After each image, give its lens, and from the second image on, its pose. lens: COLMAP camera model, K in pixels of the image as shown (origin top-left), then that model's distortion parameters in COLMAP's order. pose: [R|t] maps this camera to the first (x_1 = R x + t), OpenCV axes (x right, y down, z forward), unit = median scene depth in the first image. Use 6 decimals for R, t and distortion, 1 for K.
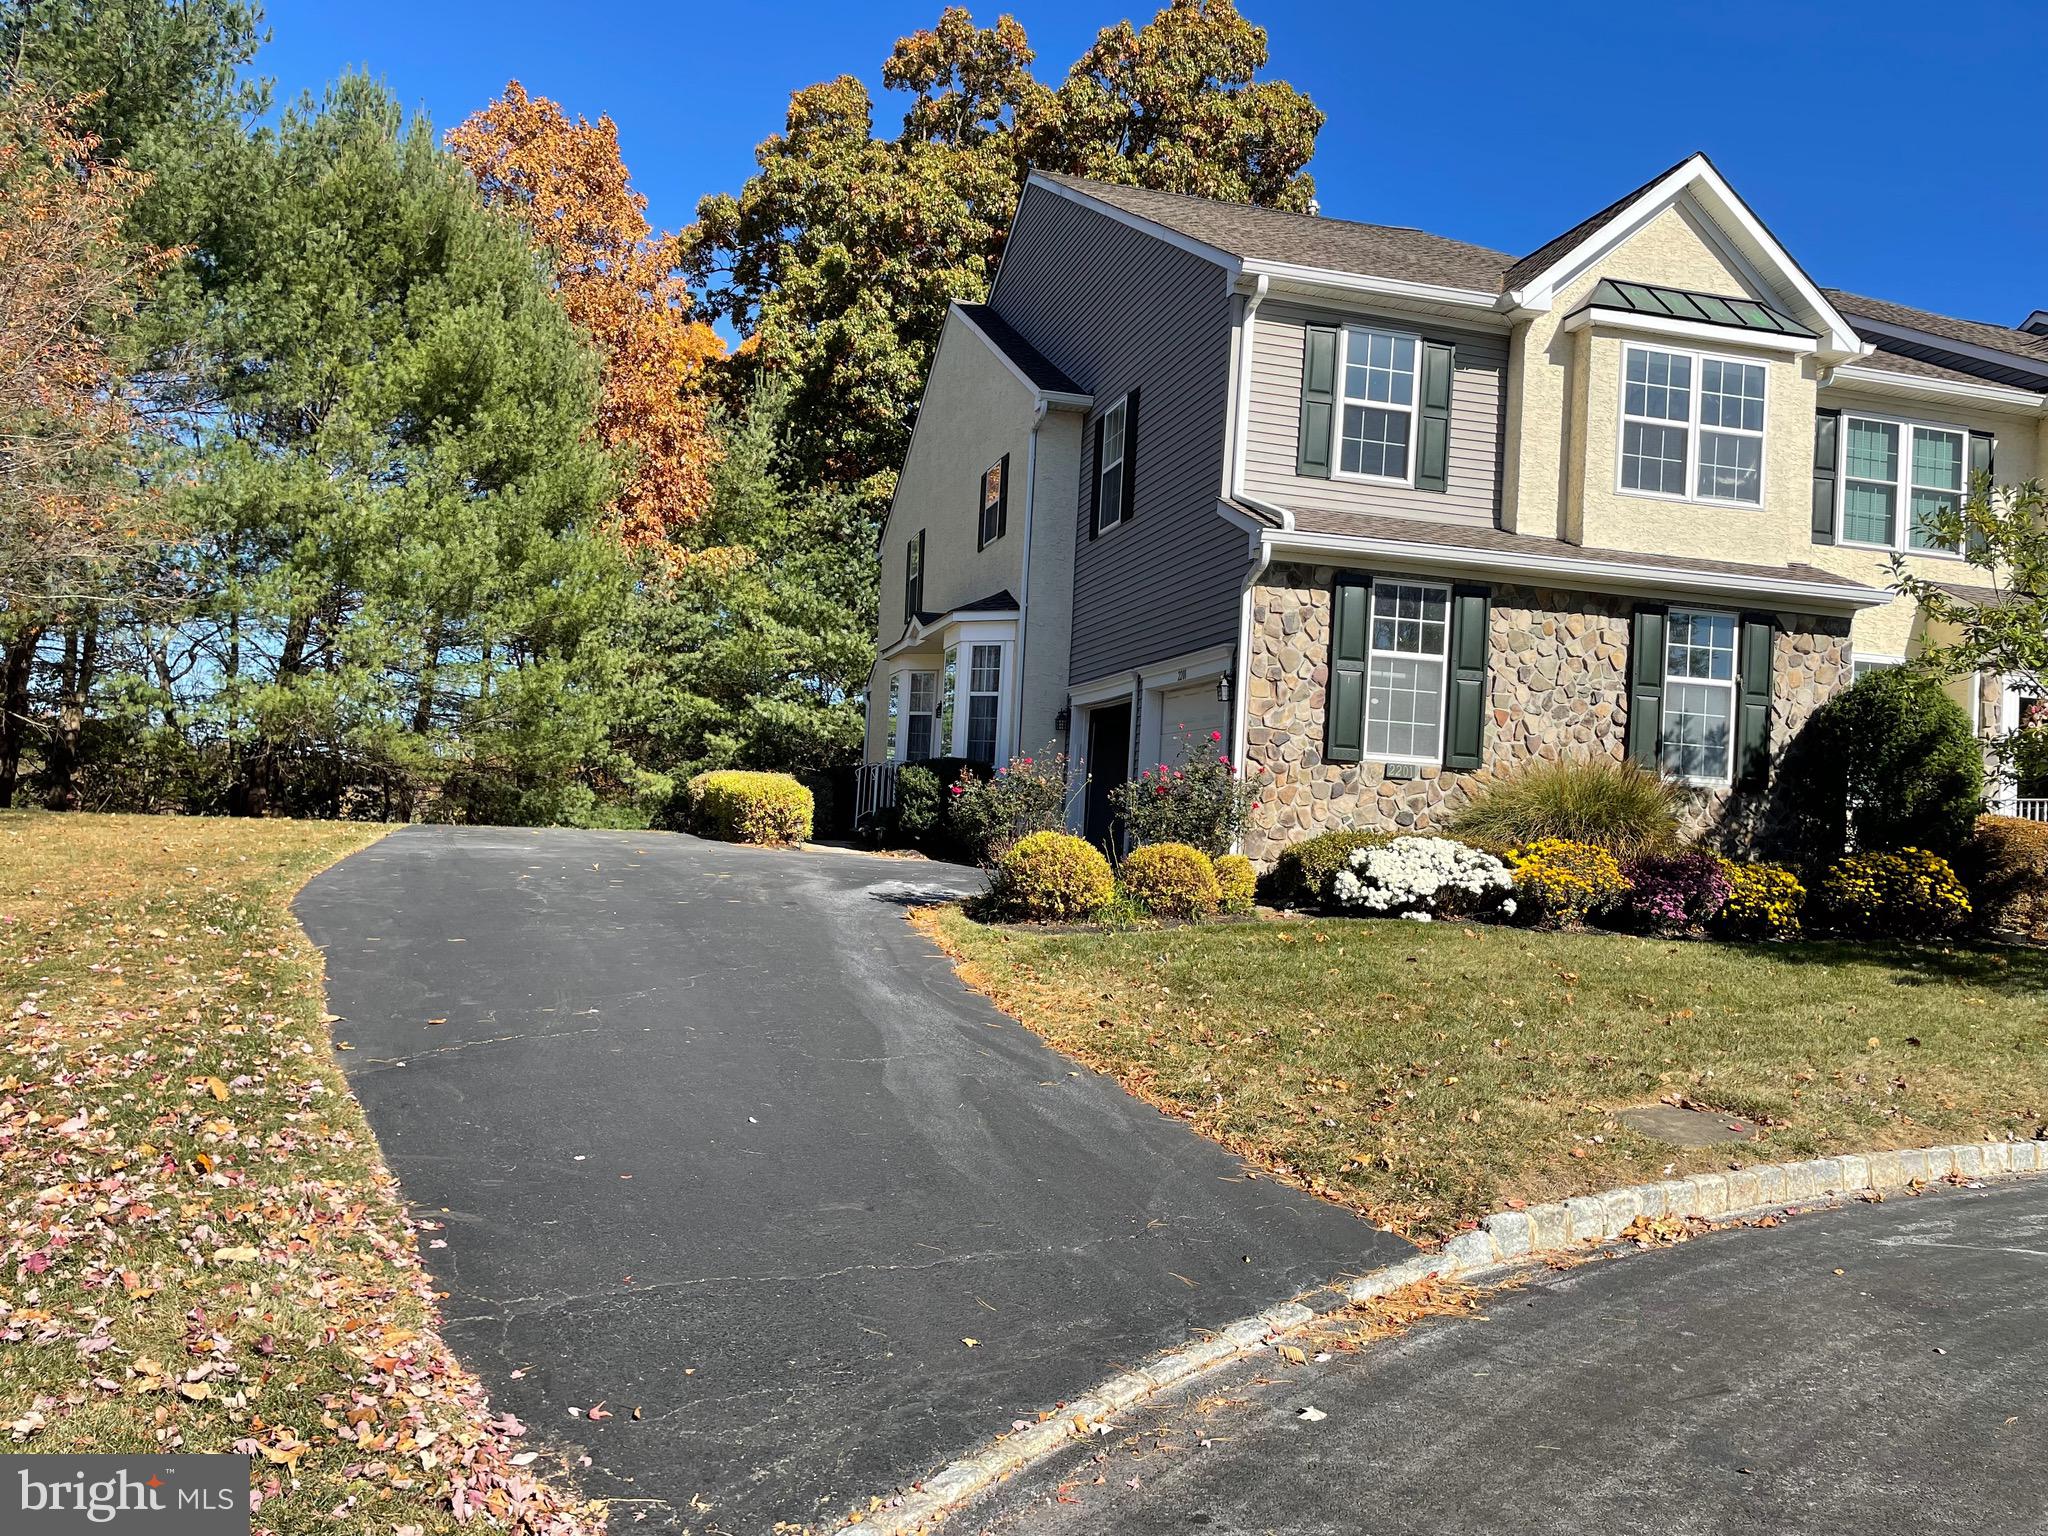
lens RADIAL K [[1526.1, 0, 1022.6], [0, 1526.1, 764.4], [0, 0, 1]] dist [0.102638, -0.133451]
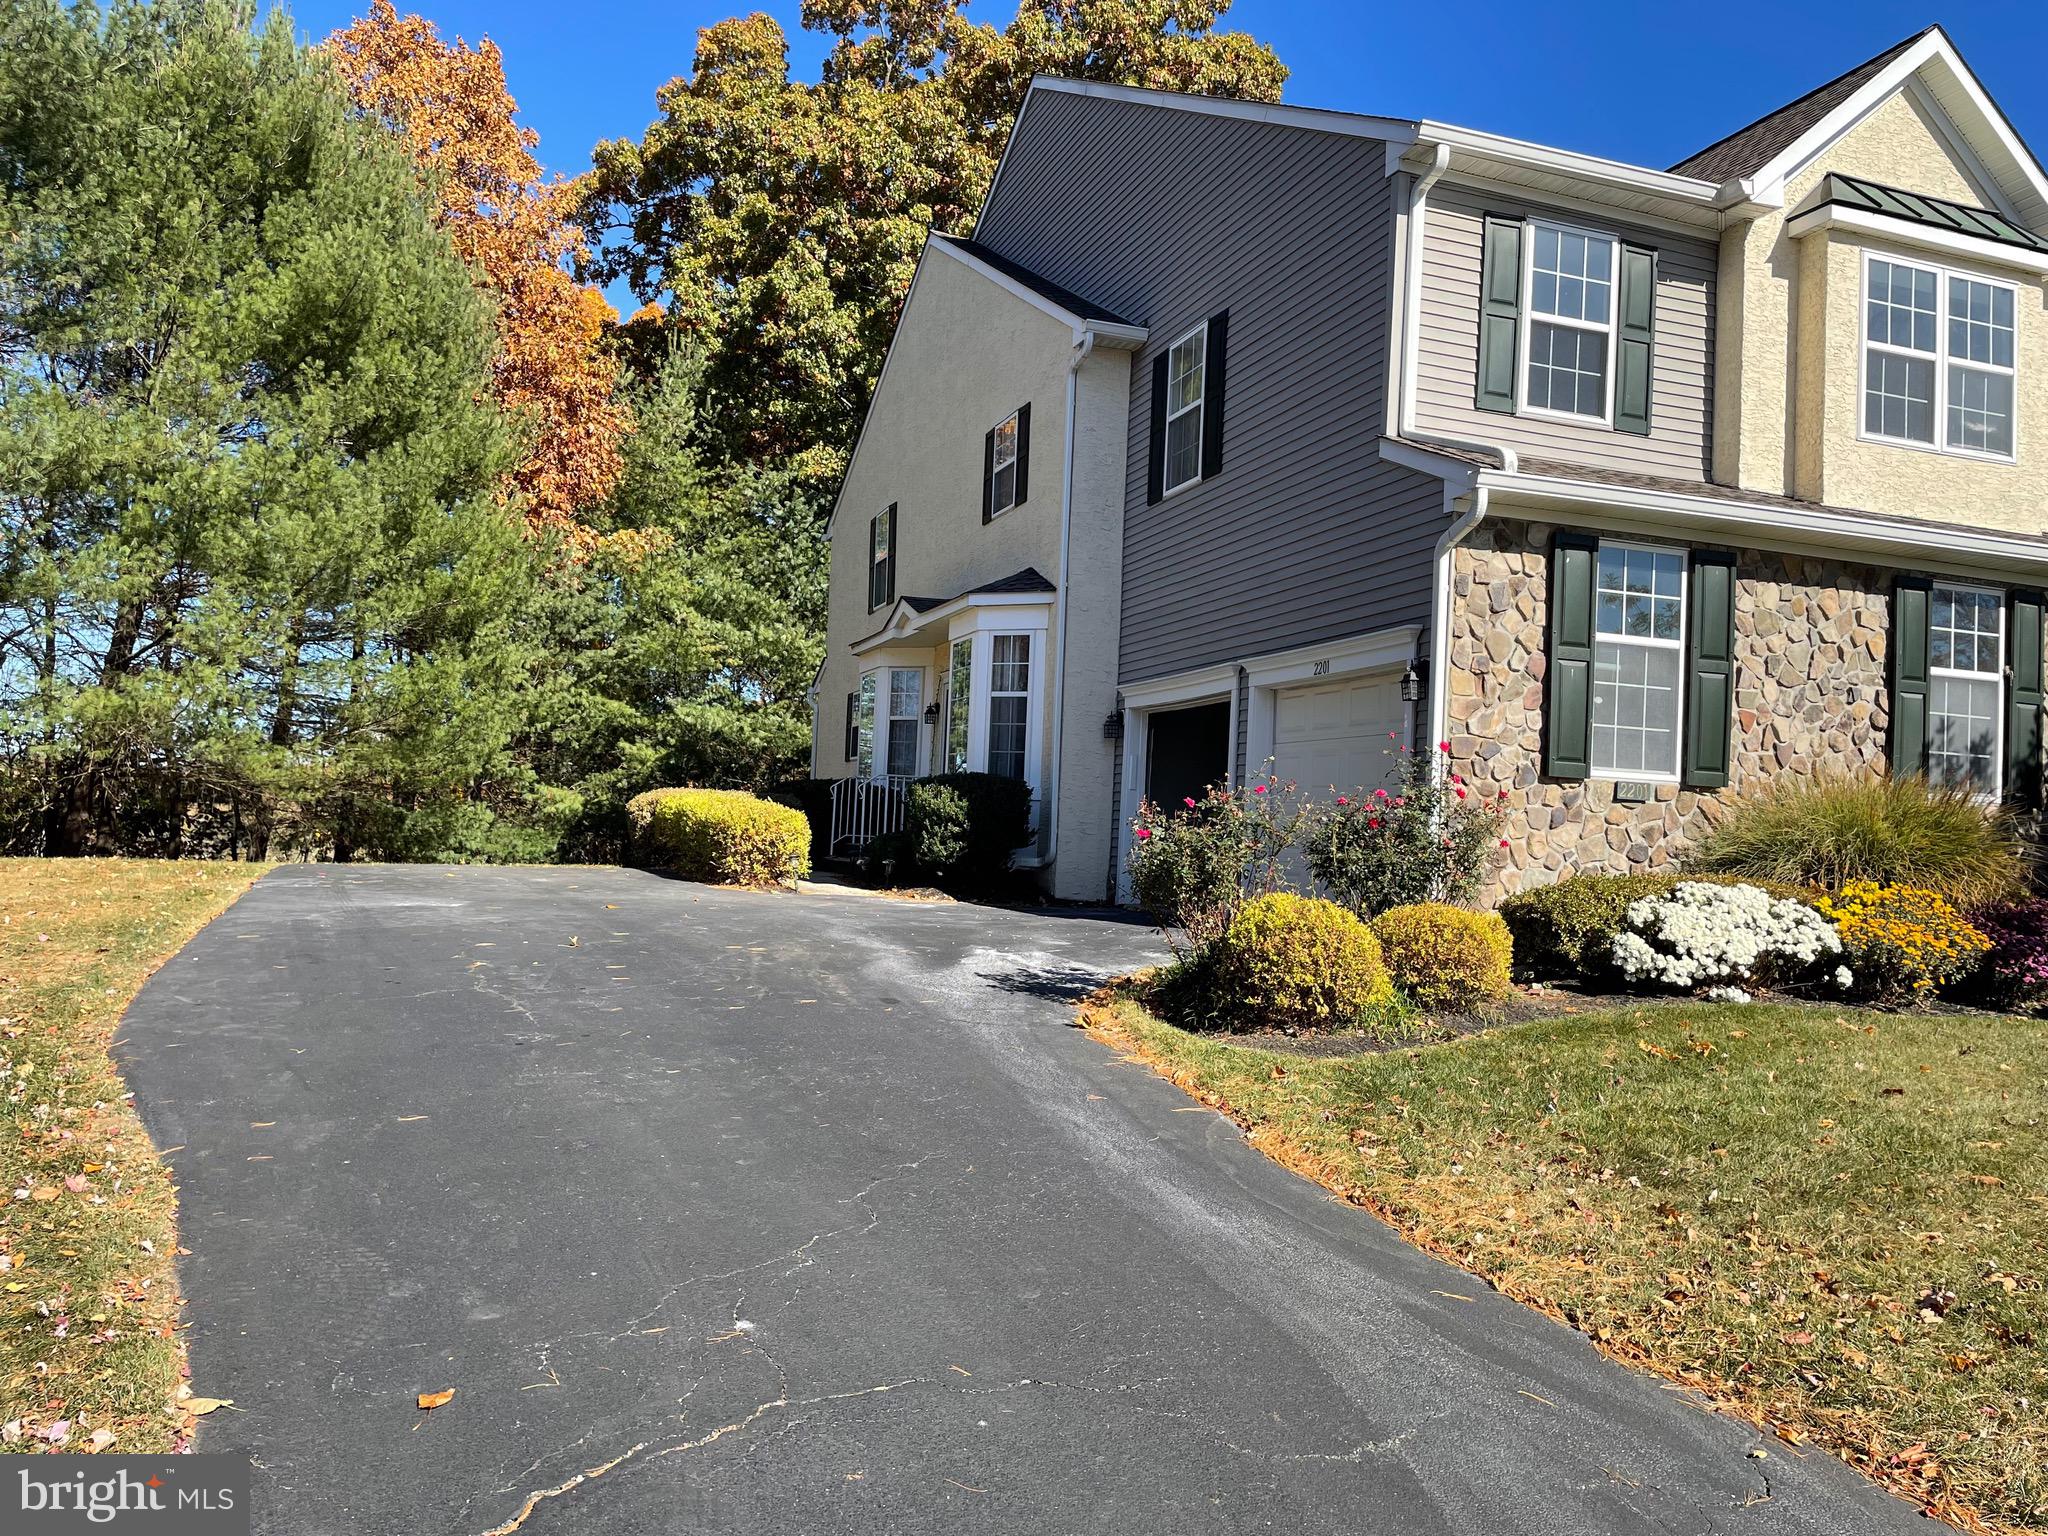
lens RADIAL K [[1528.7, 0, 1040.3], [0, 1528.7, 766.9], [0, 0, 1]] dist [0.093623, -0.117754]
pose [[0.995718, -0.007996, 0.092097, -0.102110], [0.008002, 0.999968, 0.000307, -0.008875], [-0.092097, 0.000432, 0.995750, 0.219359]]
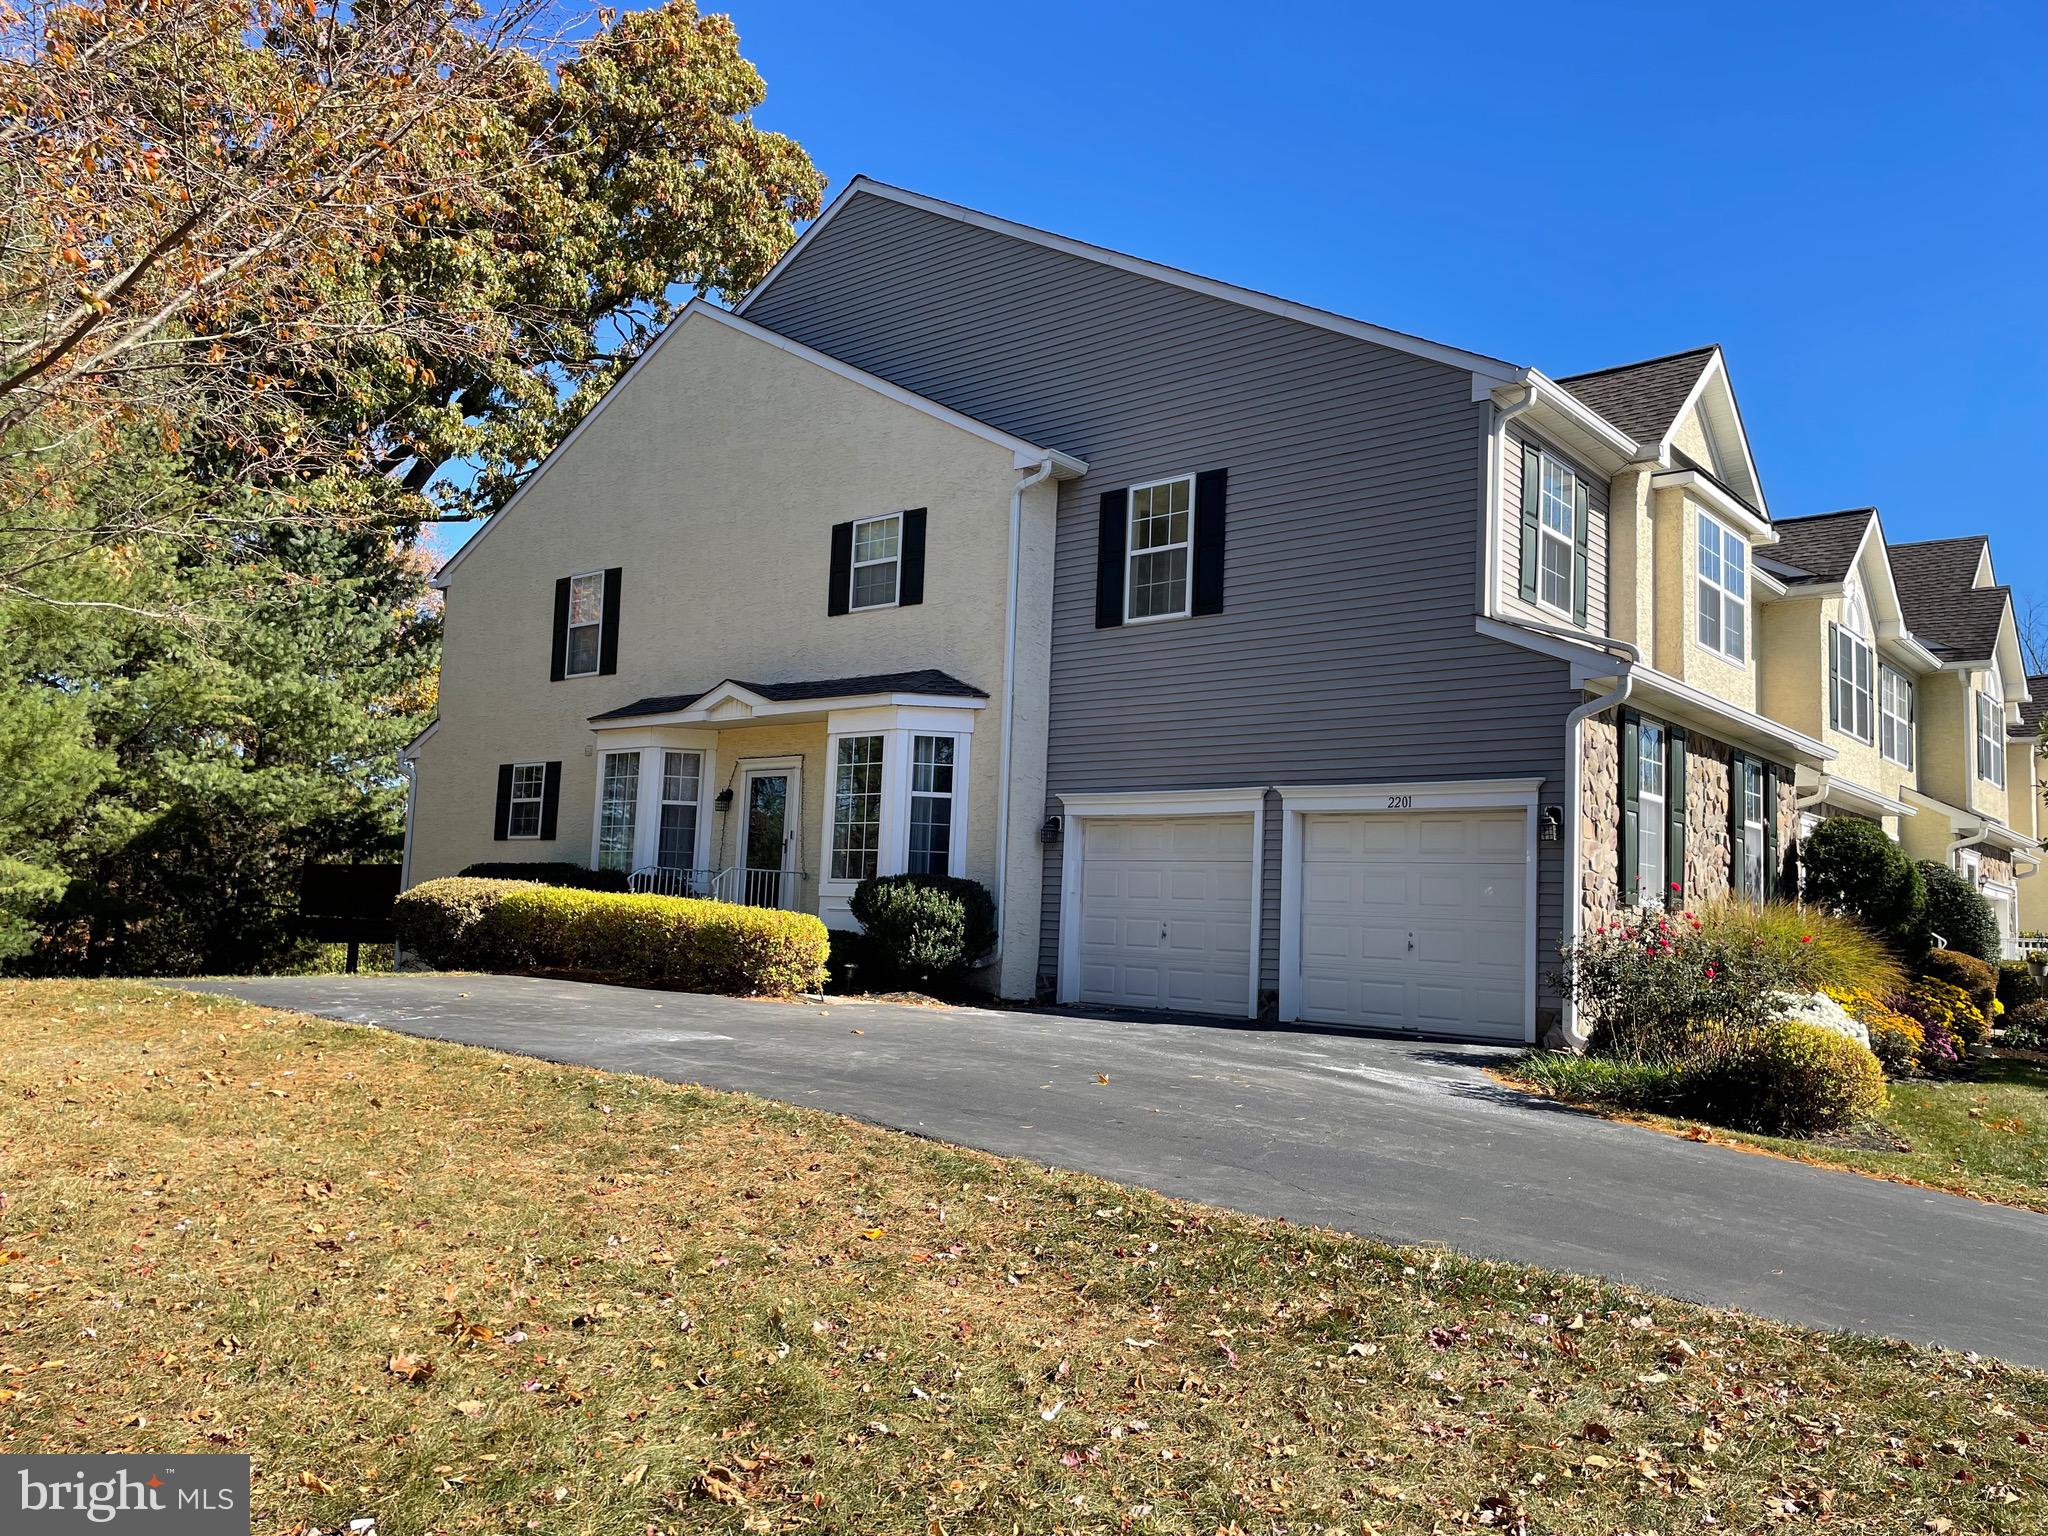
lens RADIAL K [[1536.6, 0, 1009.3], [0, 1536.6, 766.1], [0, 0, 1]] dist [0.103343, -0.137274]
pose [[0.824697, 0.040628, 0.564114, -0.557833], [-0.021390, 0.998943, -0.040675, -0.034926], [-0.565171, 0.021478, 0.824694, 0.348365]]
